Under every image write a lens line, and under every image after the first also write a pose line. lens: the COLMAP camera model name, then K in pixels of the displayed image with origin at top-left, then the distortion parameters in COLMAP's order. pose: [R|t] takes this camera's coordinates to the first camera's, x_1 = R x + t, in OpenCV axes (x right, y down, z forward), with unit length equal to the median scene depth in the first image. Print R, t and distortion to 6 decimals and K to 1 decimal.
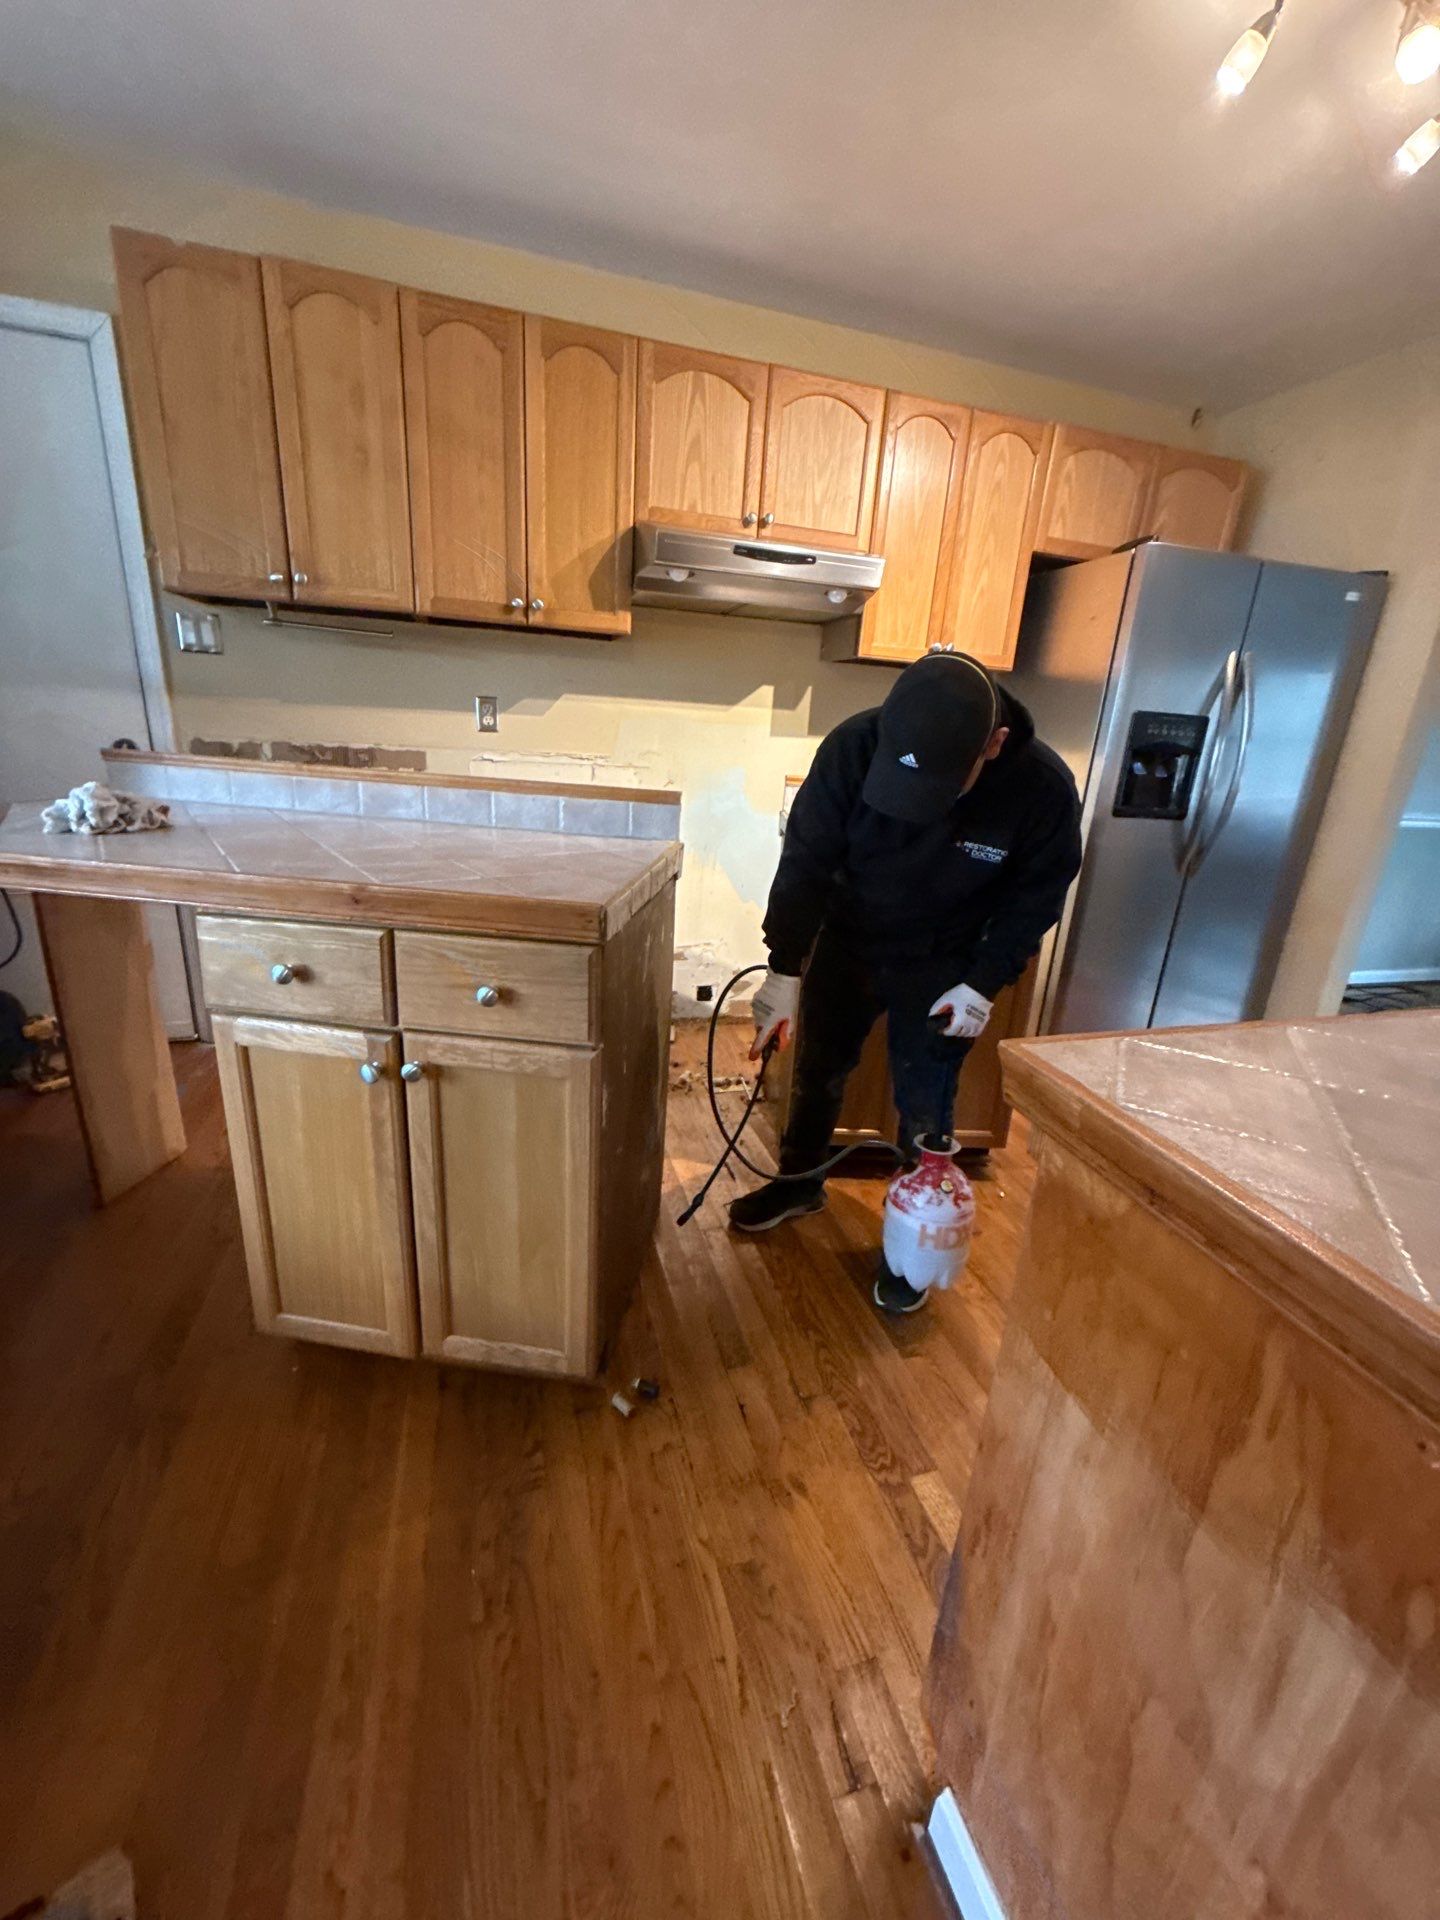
lens RADIAL K [[748.6, 0, 722.0], [0, 748.6, 927.2], [0, 0, 1]] dist [-0.002064, -0.000117]
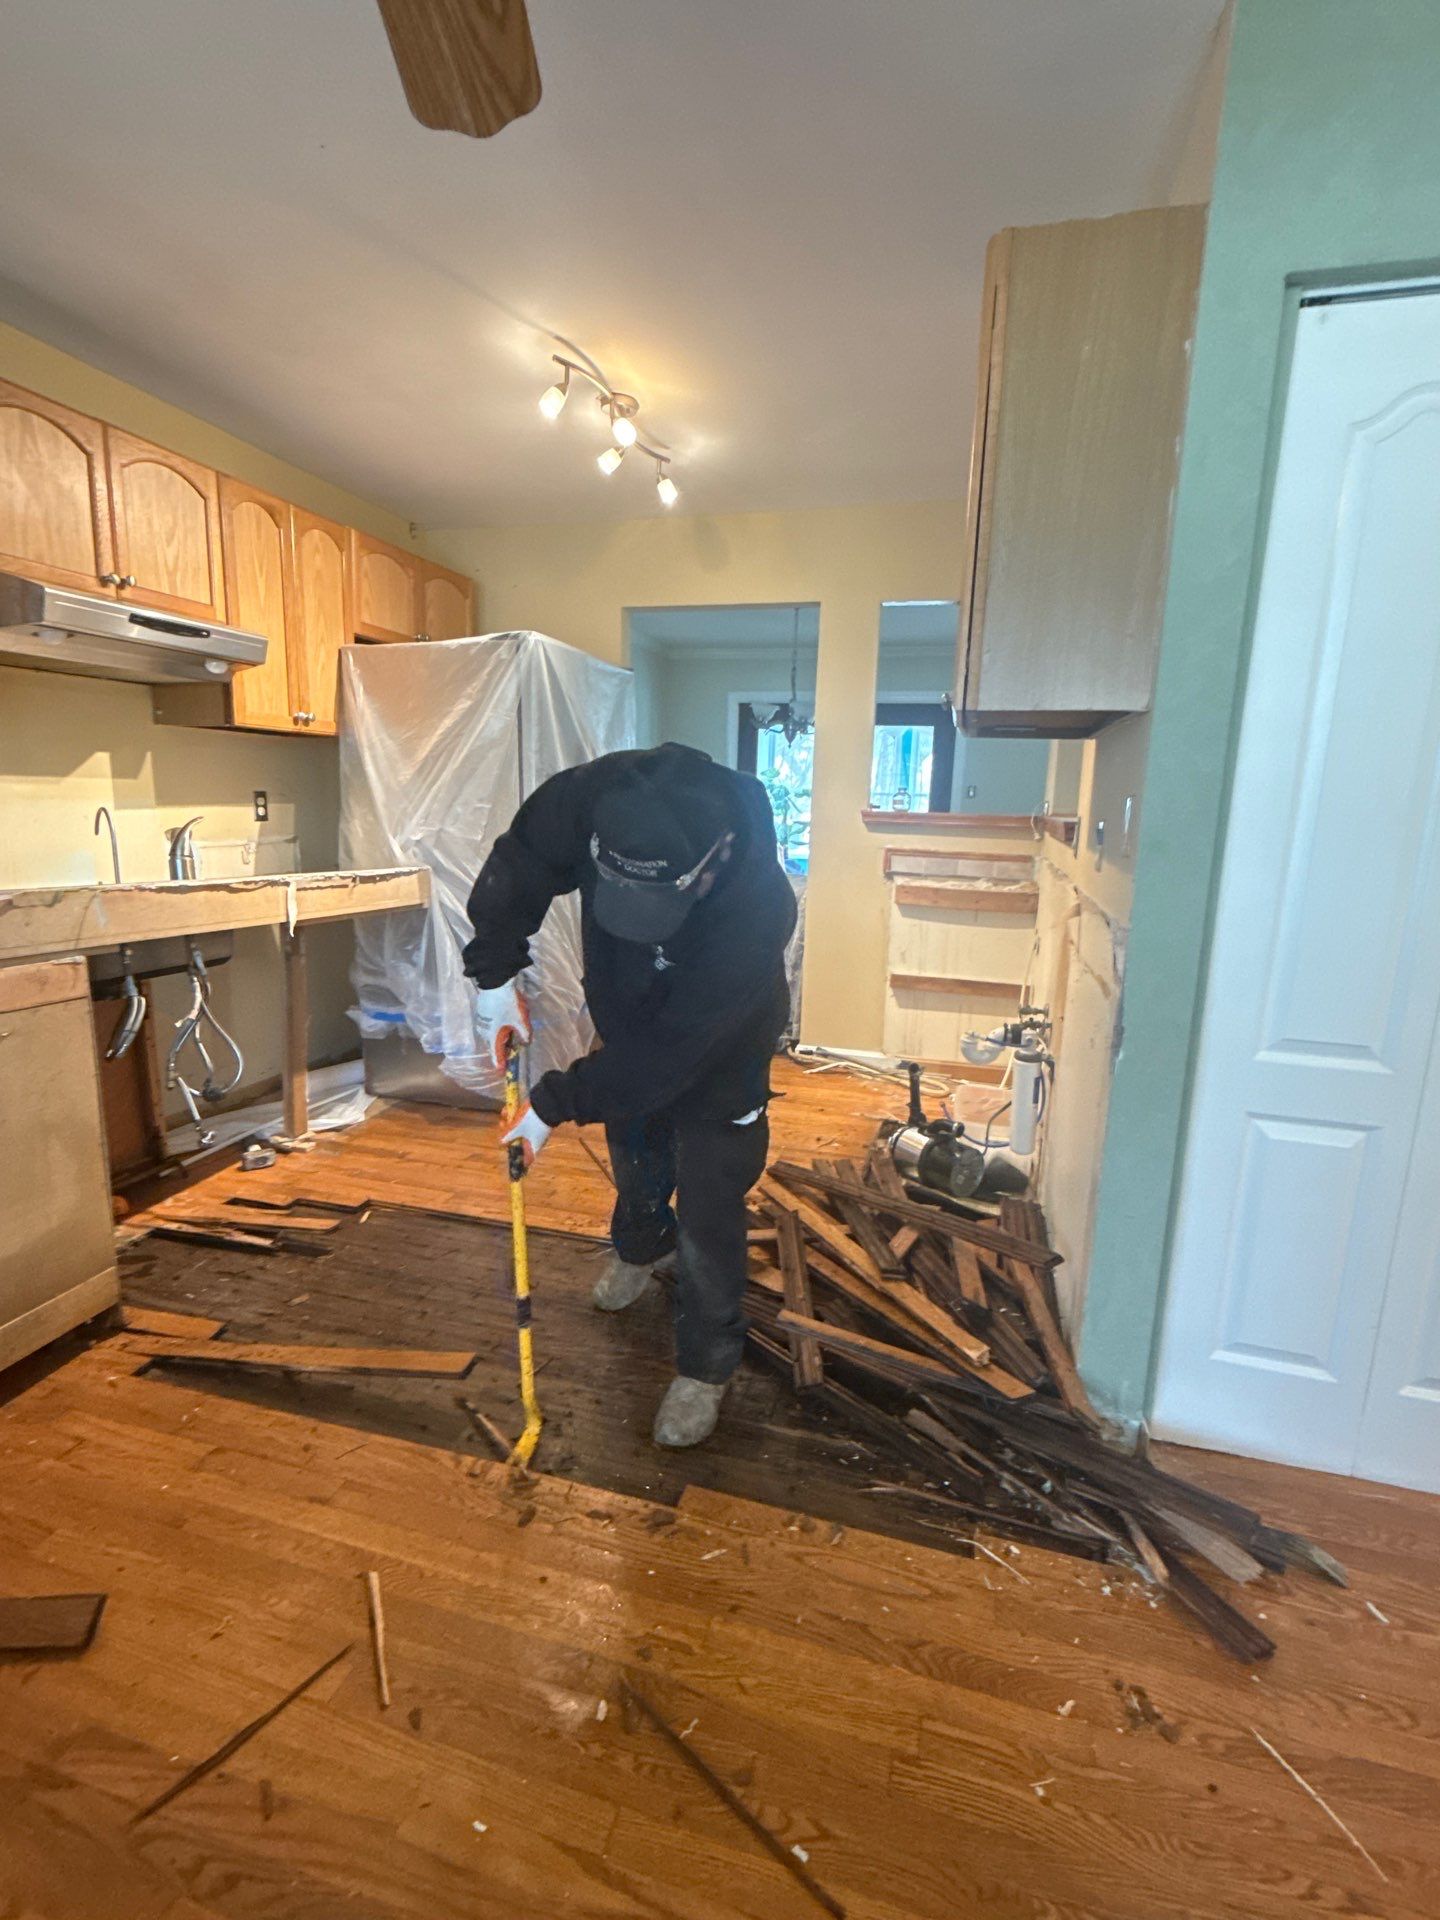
lens RADIAL K [[863.0, 0, 726.3], [0, 863.0, 955.4], [0, 0, 1]] dist [0.000441, -0.000070]
pose [[0.548562, -0.199912, 0.811859, -0.439450], [0.243285, 0.967146, 0.073765, 0.005512], [-0.799932, 0.157048, 0.579175, -0.126661]]
